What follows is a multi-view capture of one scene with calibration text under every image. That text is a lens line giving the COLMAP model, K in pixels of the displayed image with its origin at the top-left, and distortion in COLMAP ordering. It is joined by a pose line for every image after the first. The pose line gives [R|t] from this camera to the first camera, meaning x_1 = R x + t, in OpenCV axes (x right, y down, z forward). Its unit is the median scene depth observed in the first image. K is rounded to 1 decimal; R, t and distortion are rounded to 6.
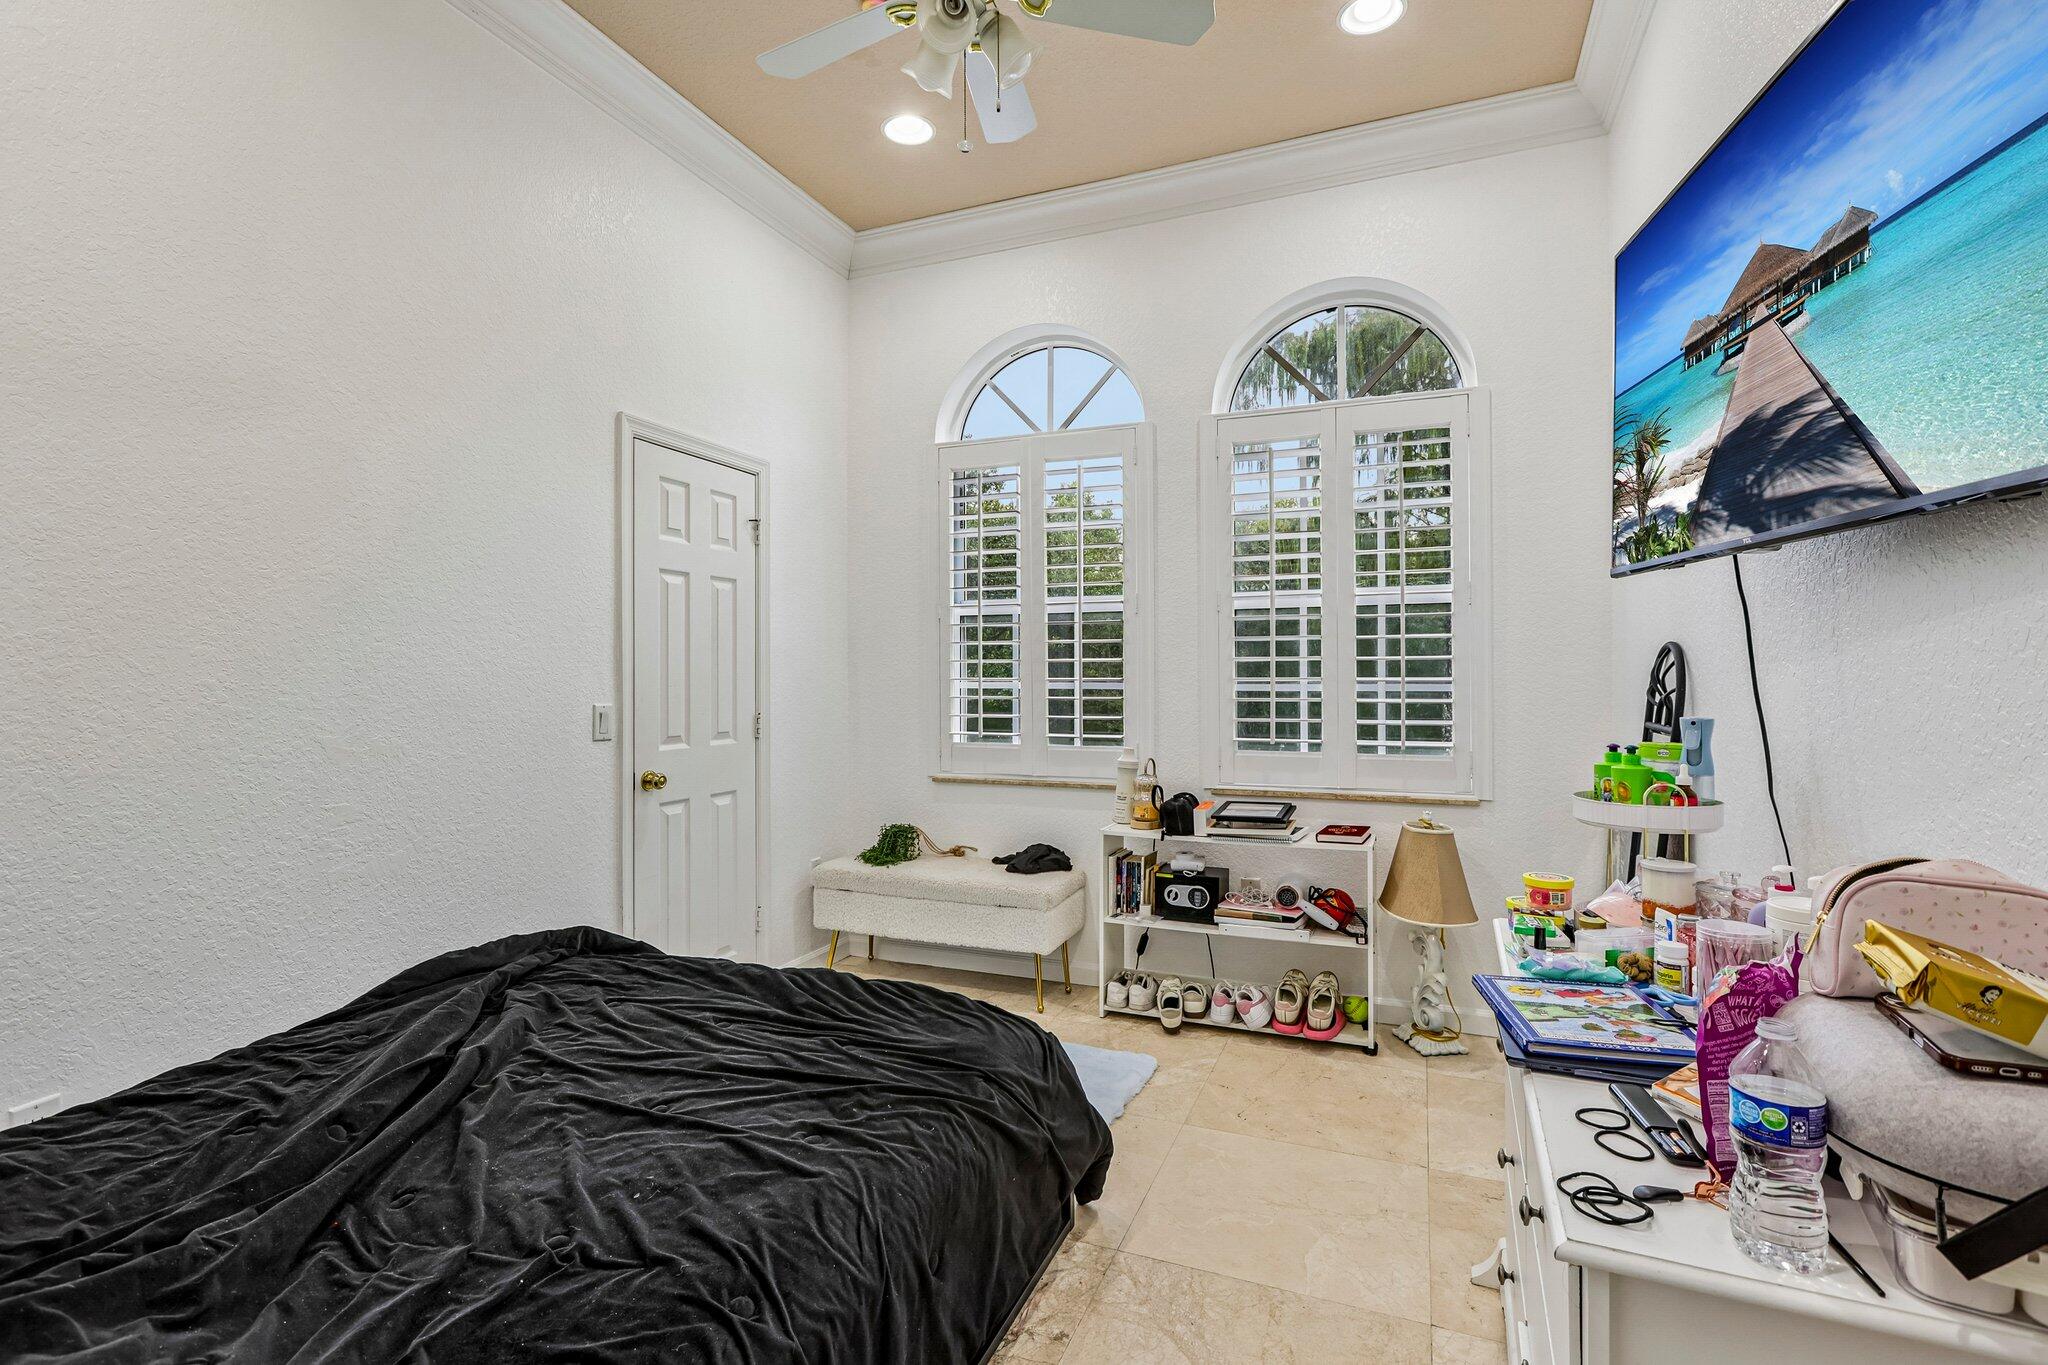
lens RADIAL K [[934.1, 0, 1024.0], [0, 934.1, 674.9], [0, 0, 1]] dist [0.007018, 0.001658]
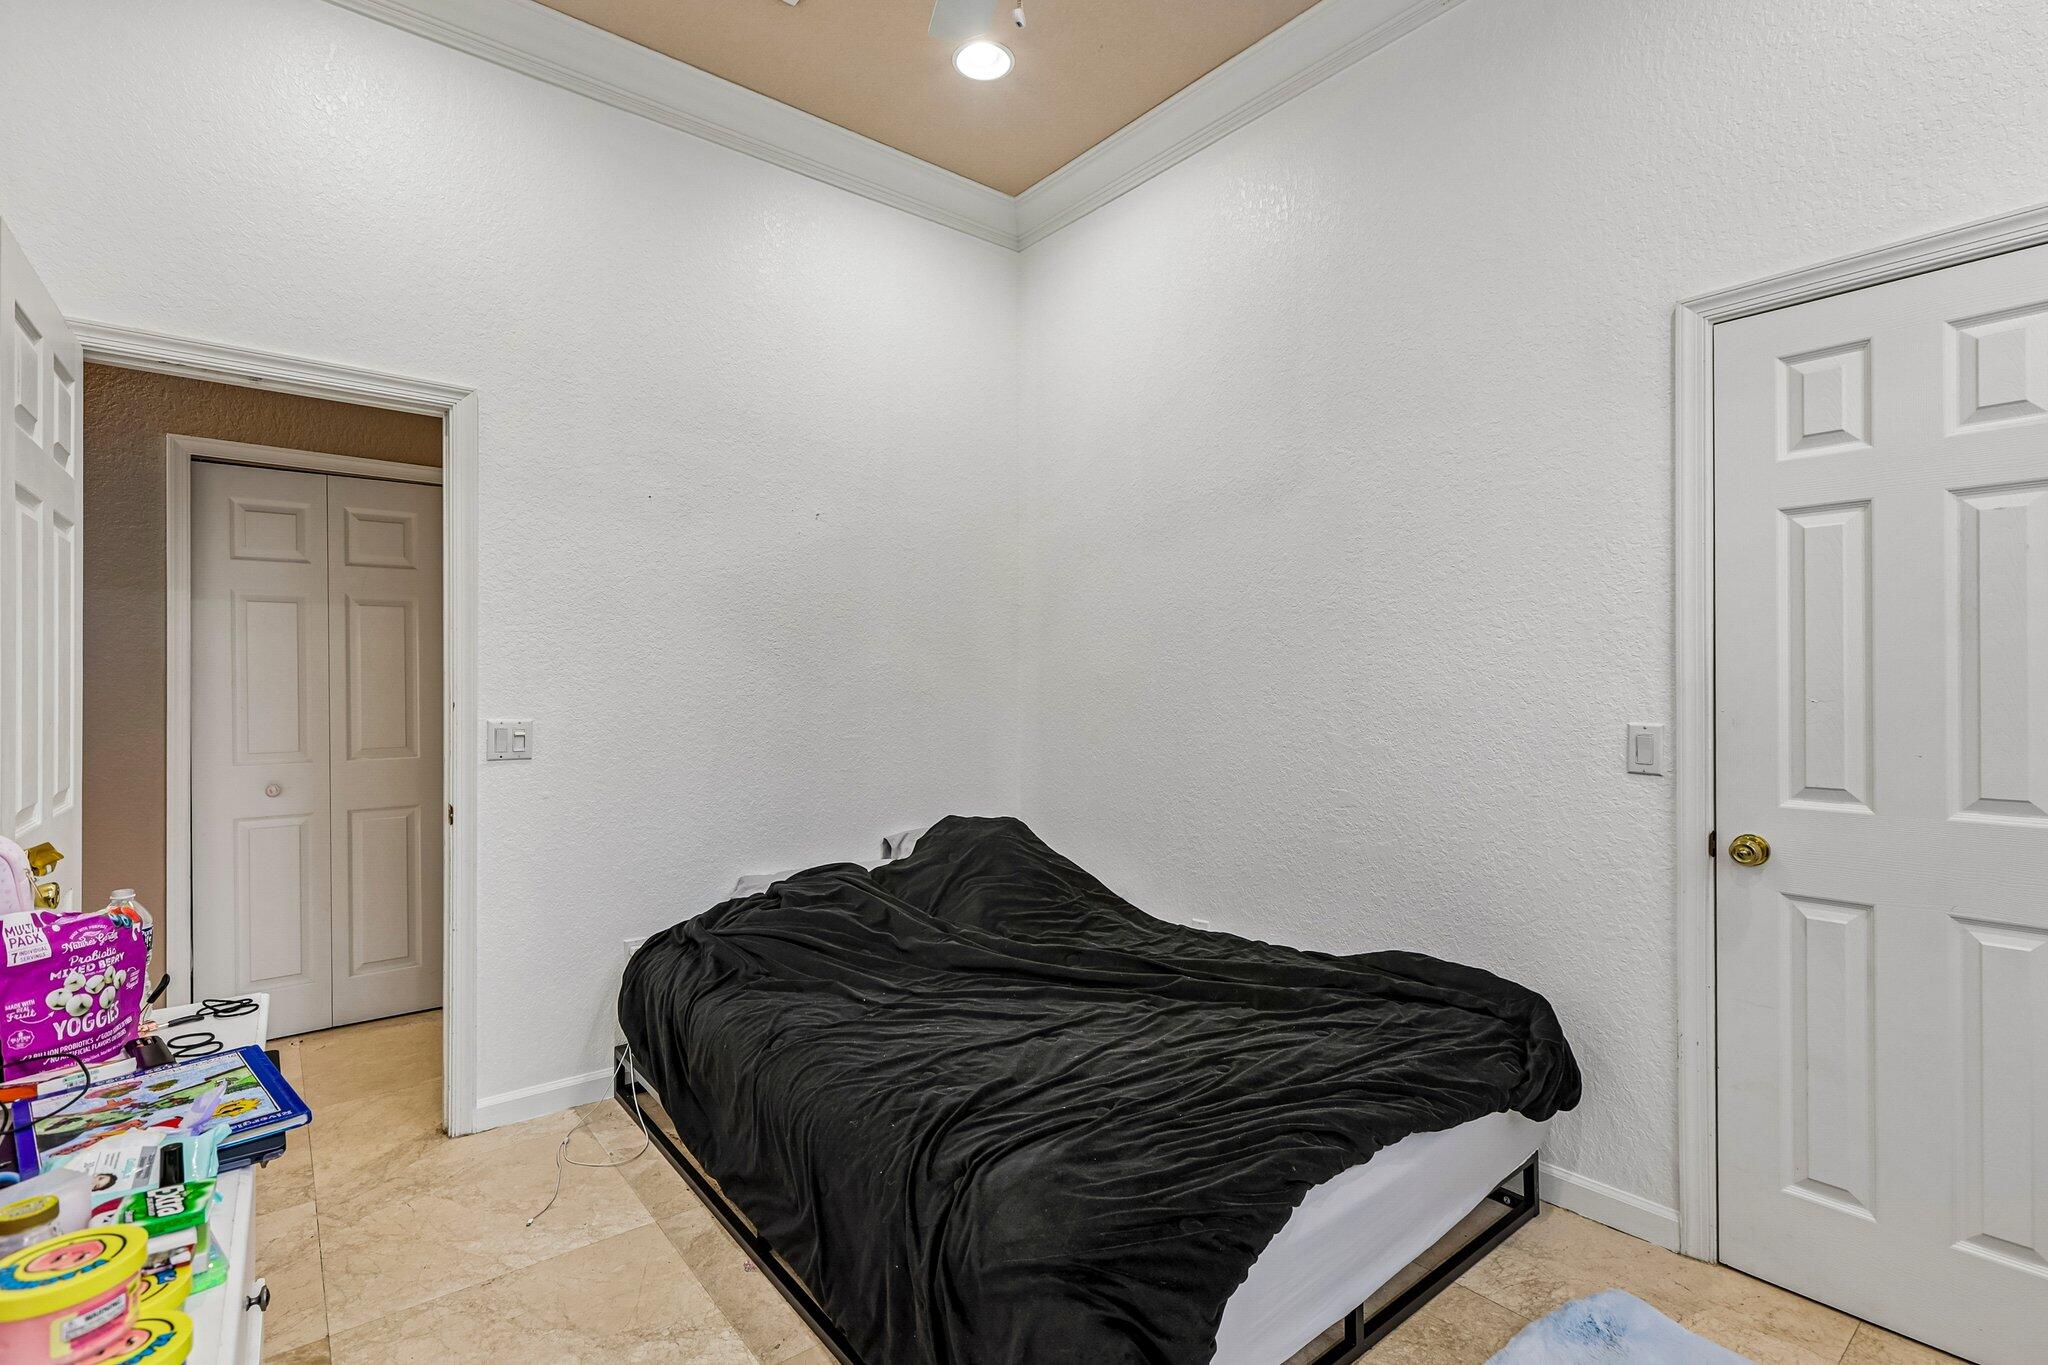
lens RADIAL K [[934.1, 0, 991.3], [0, 934.1, 682.4], [0, 0, 1]] dist [0.007018, 0.001658]
pose [[-0.489487, 0.003760, -0.872003, 0.395655], [0.005694, 0.999983, 0.001115, -0.004502], [0.871992, -0.004419, -0.489500, 0.843020]]
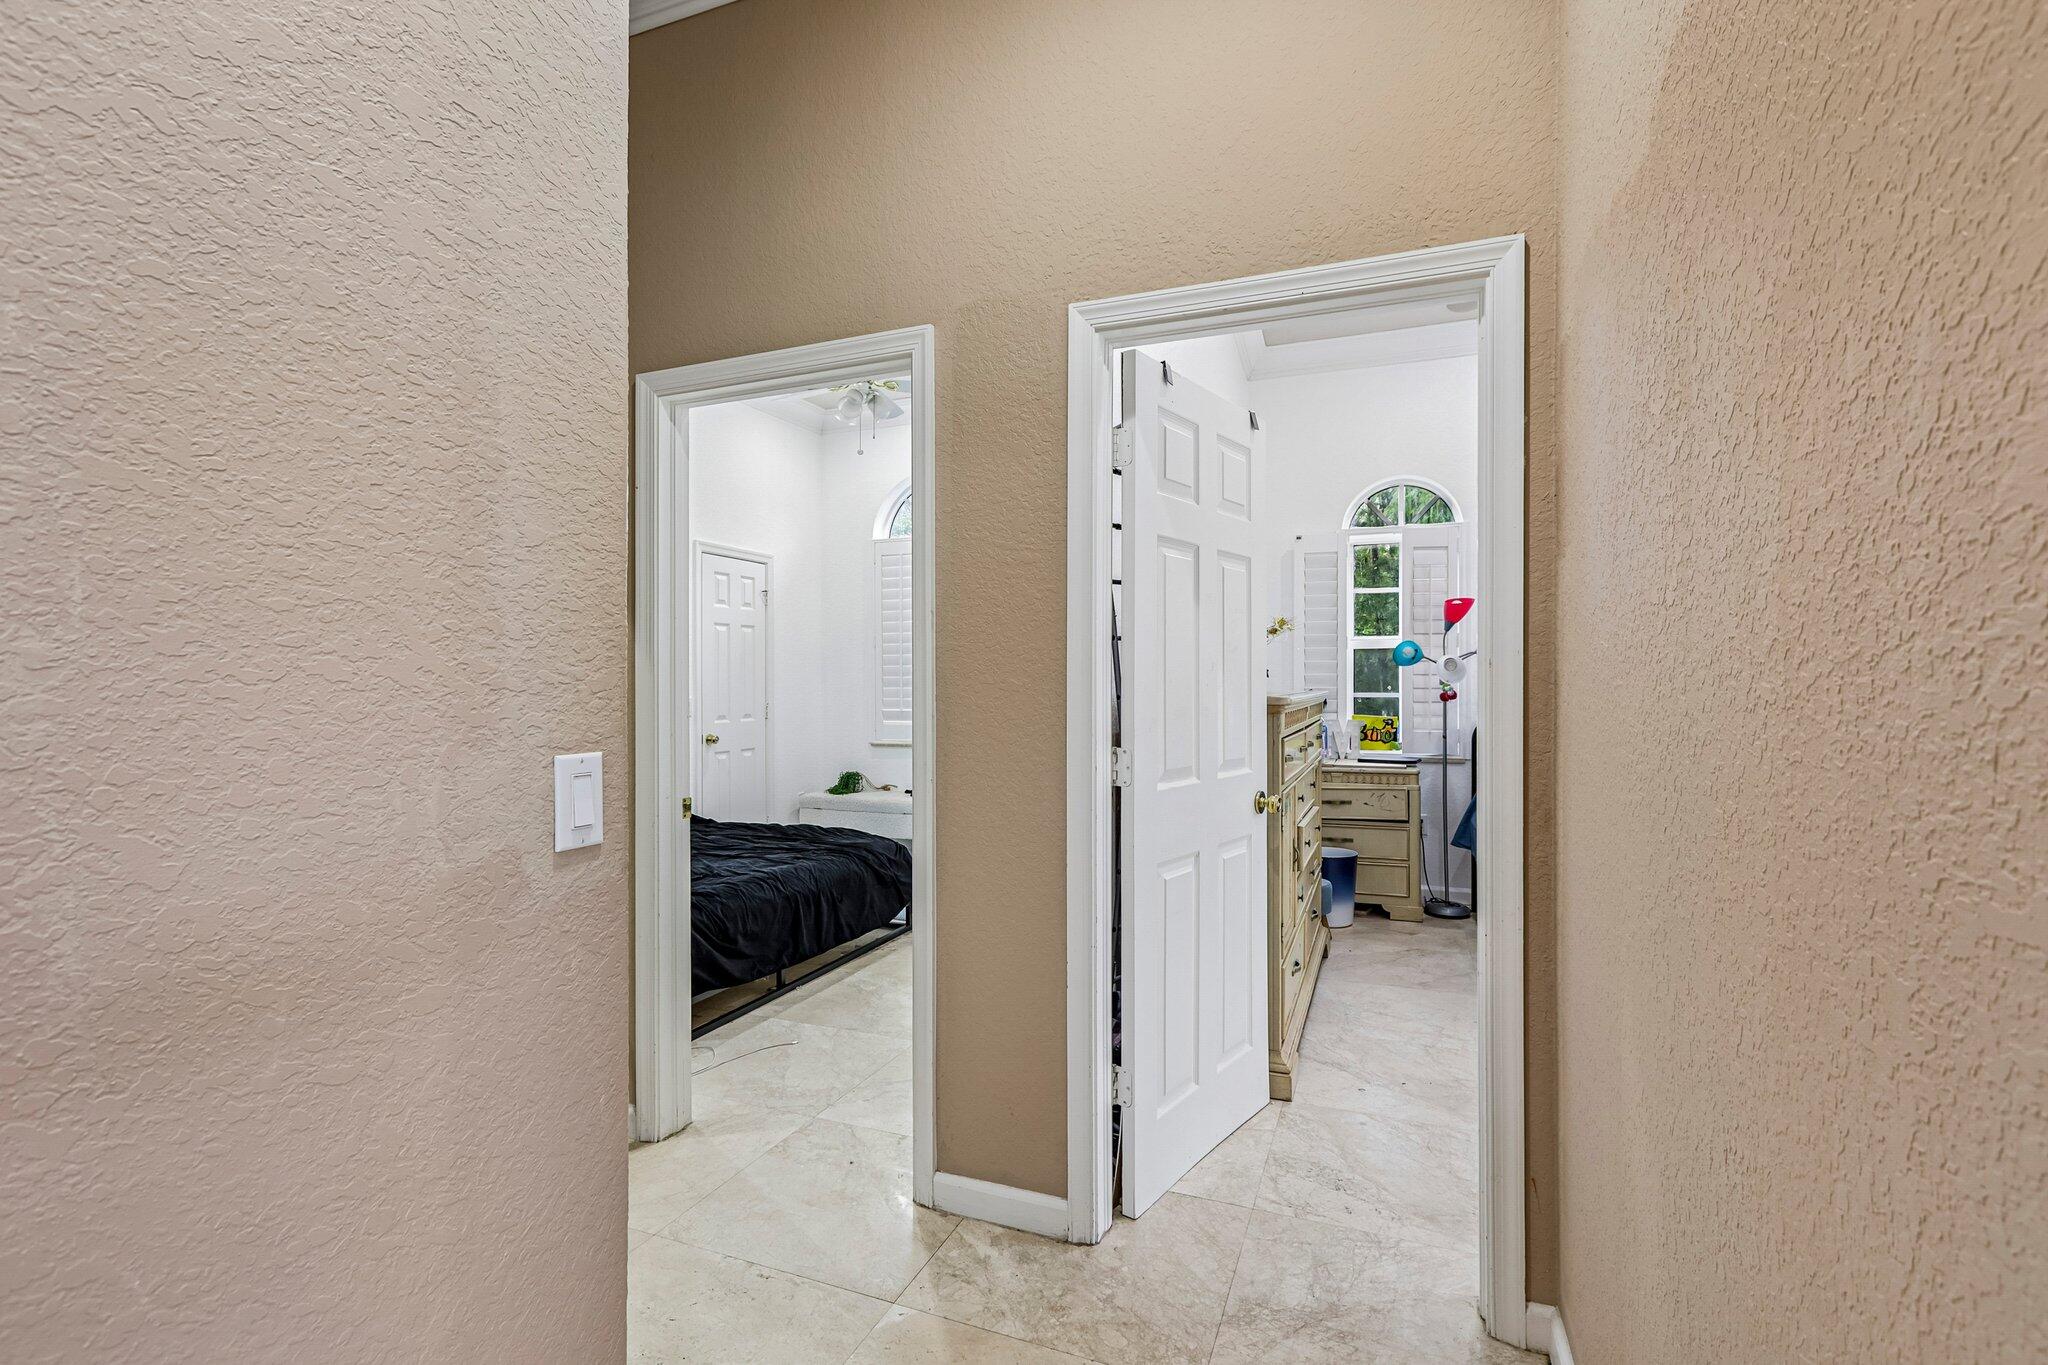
lens RADIAL K [[934.1, 0, 1015.8], [0, 934.1, 685.5], [0, 0, 1]] dist [0.007018, 0.001658]
pose [[0.999987, 0.004587, -0.002422, 0.201887], [-0.004575, 0.999977, 0.005063, -0.004898], [0.002445, -0.005052, 0.999984, -0.819331]]
